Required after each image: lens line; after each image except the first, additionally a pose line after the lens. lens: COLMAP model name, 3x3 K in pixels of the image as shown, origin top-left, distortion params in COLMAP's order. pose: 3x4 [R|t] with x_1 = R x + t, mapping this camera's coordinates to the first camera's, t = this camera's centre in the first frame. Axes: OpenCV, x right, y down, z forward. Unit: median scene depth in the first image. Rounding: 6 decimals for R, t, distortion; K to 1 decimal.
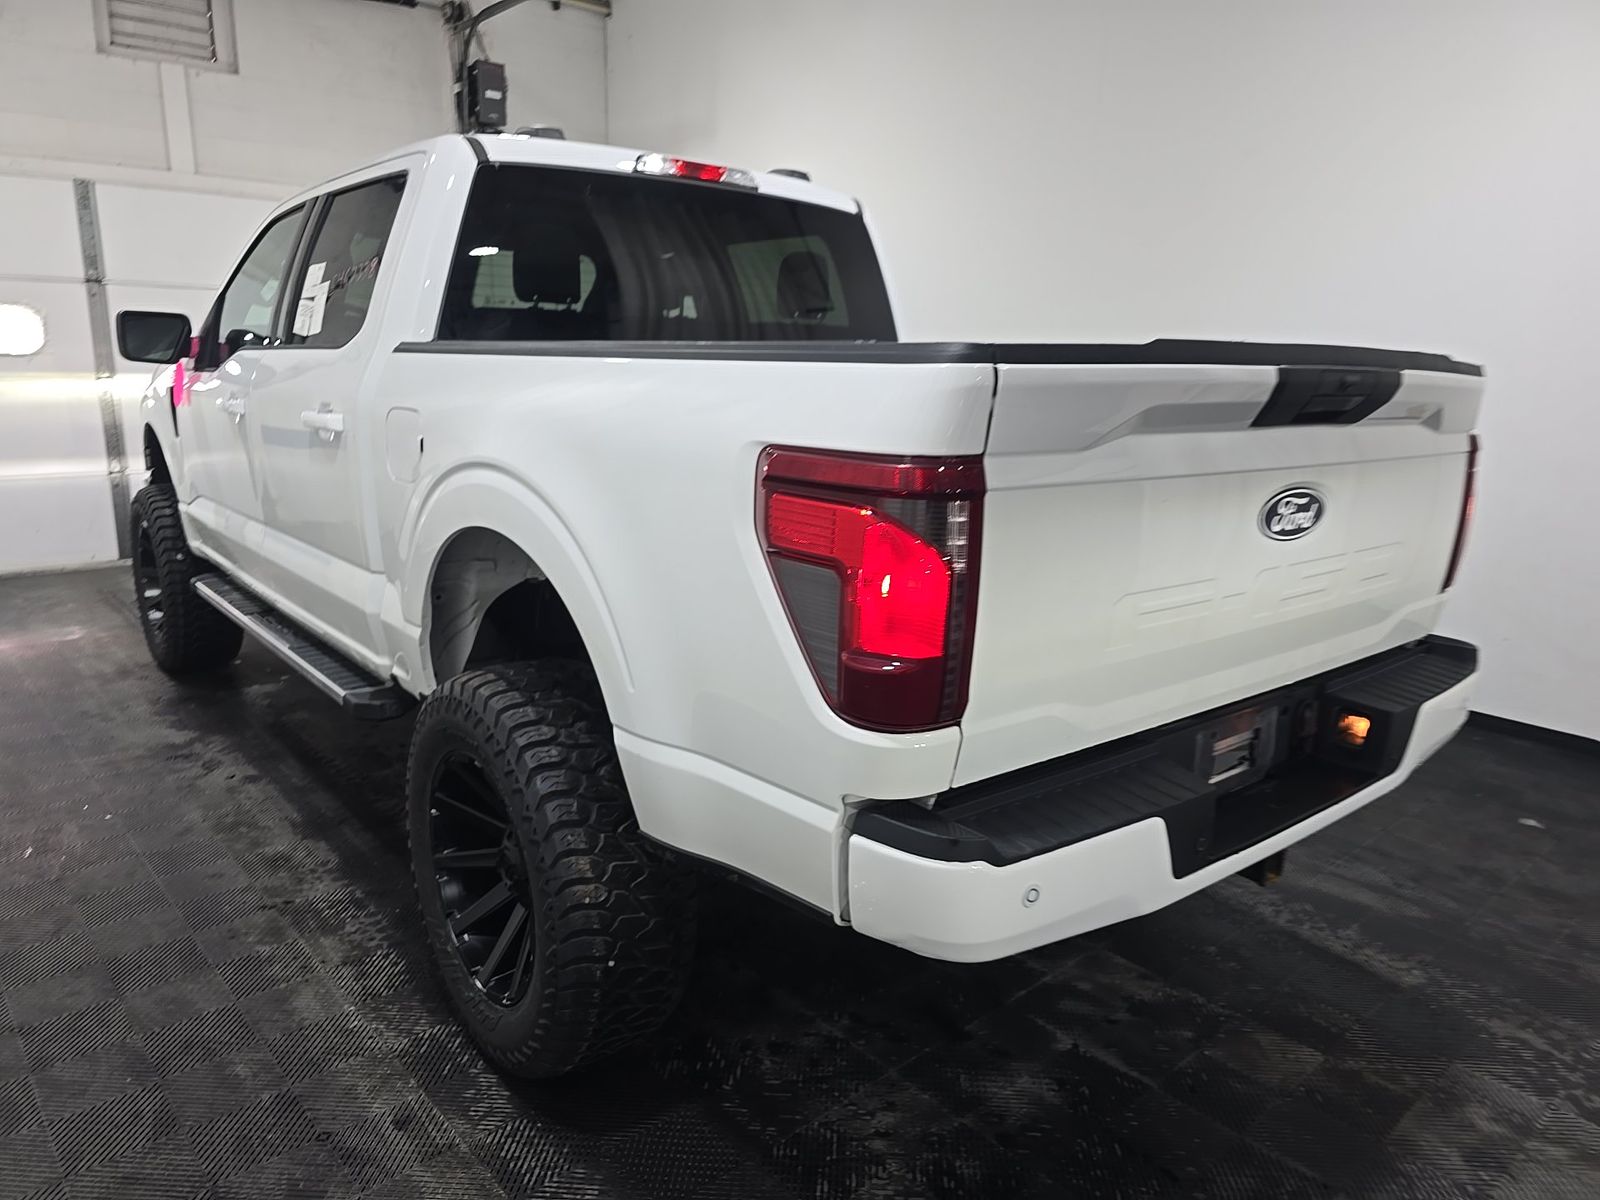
lens RADIAL K [[1063.4, 0, 813.4], [0, 1063.4, 600.9], [0, 0, 1]] dist [0.040083, -0.040944]
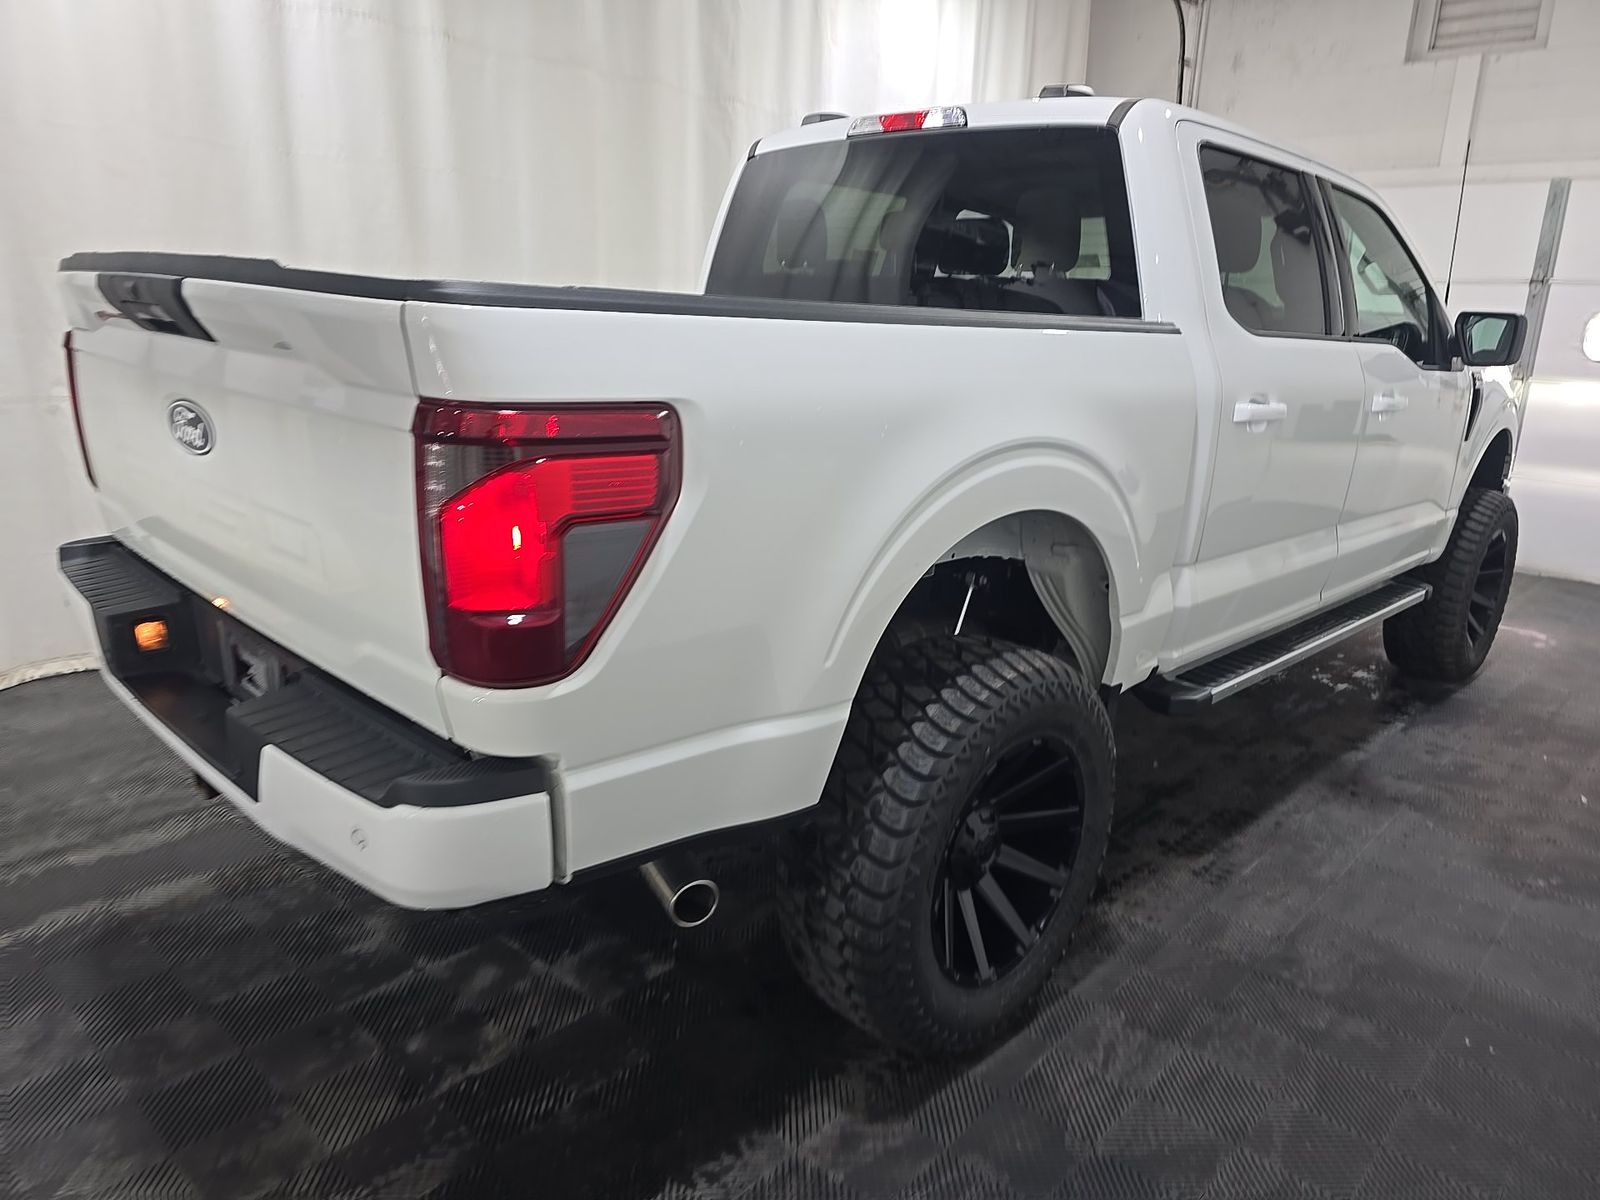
lens RADIAL K [[1046.5, 0, 817.5], [0, 1046.5, 605.2], [0, 0, 1]] dist [0.046425, -0.038966]
pose [[0.124251, 0.249023, -0.960494, 0.972201], [-0.262223, 0.941823, 0.210260, -0.184163], [0.956975, 0.225738, 0.182322, 0.913164]]
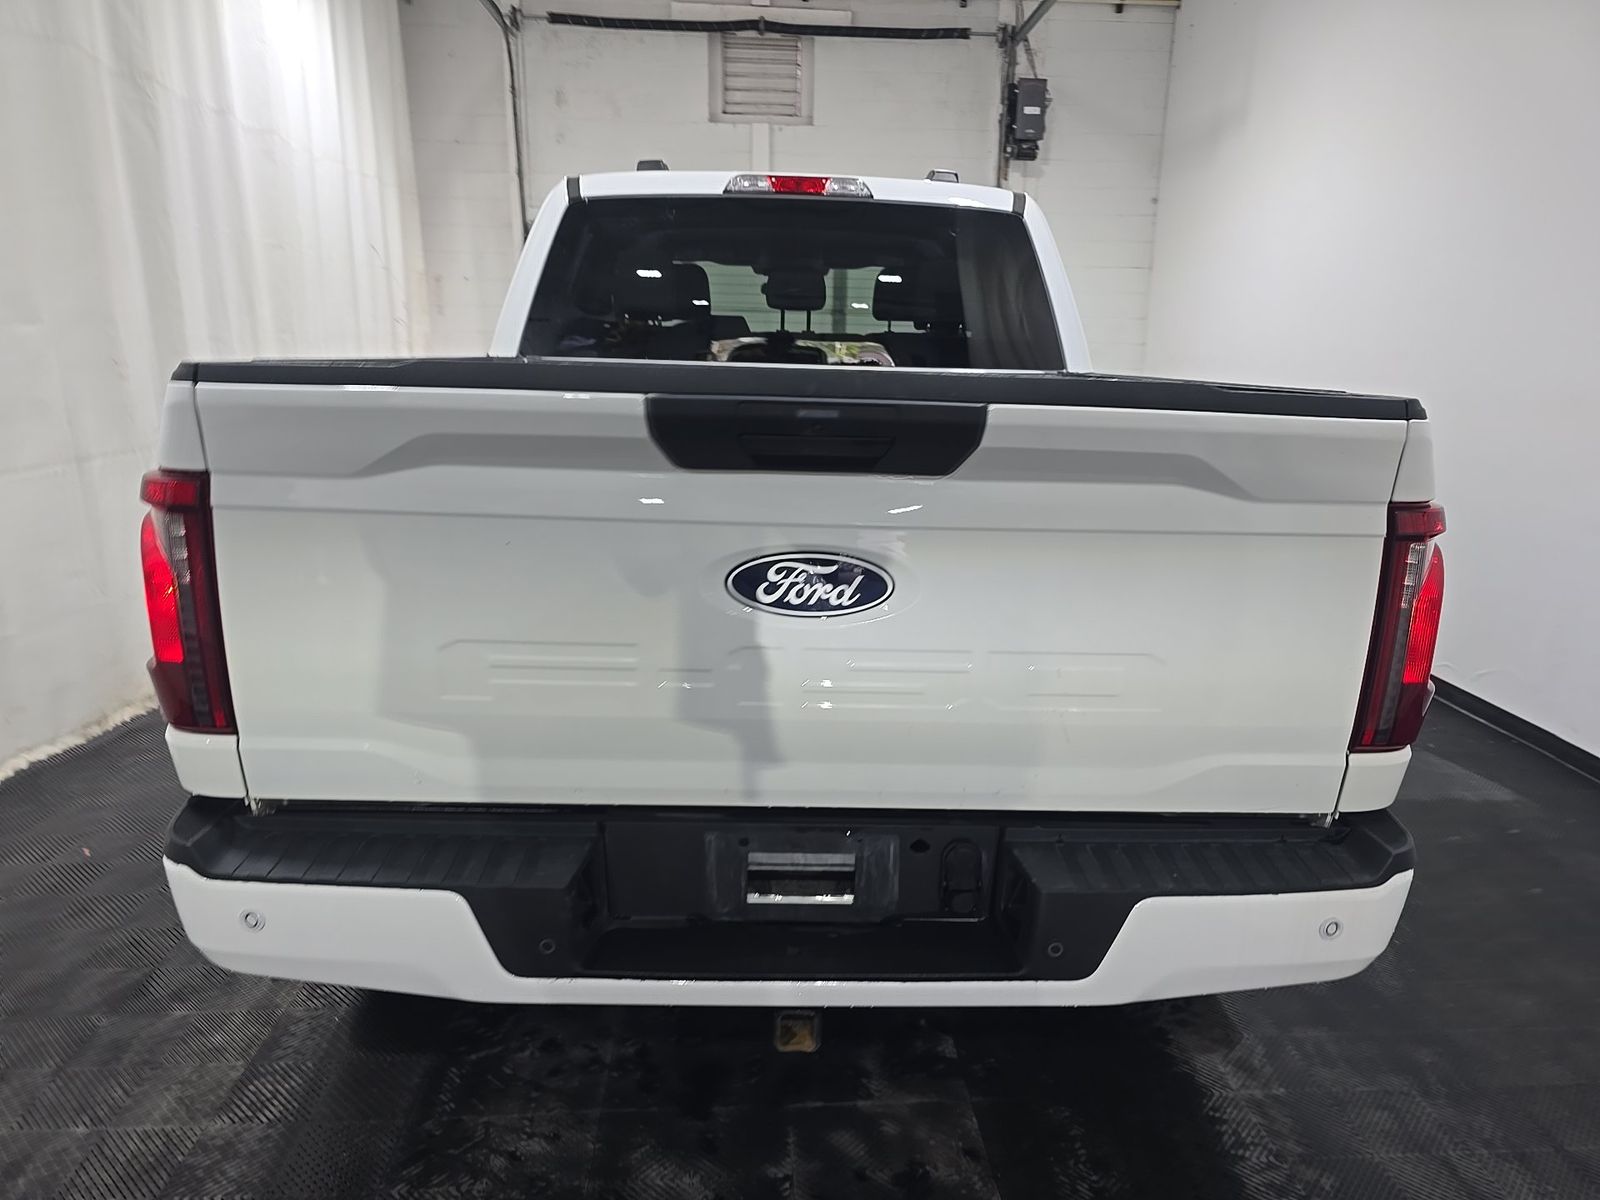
lens RADIAL K [[1063.4, 0, 813.4], [0, 1063.4, 600.9], [0, 0, 1]] dist [0.040083, -0.040944]
pose [[0.793780, 0.136874, -0.592603, 0.585333], [-0.141758, 0.989149, 0.038582, -0.064232], [0.591454, 0.053381, 0.804570, 0.246504]]
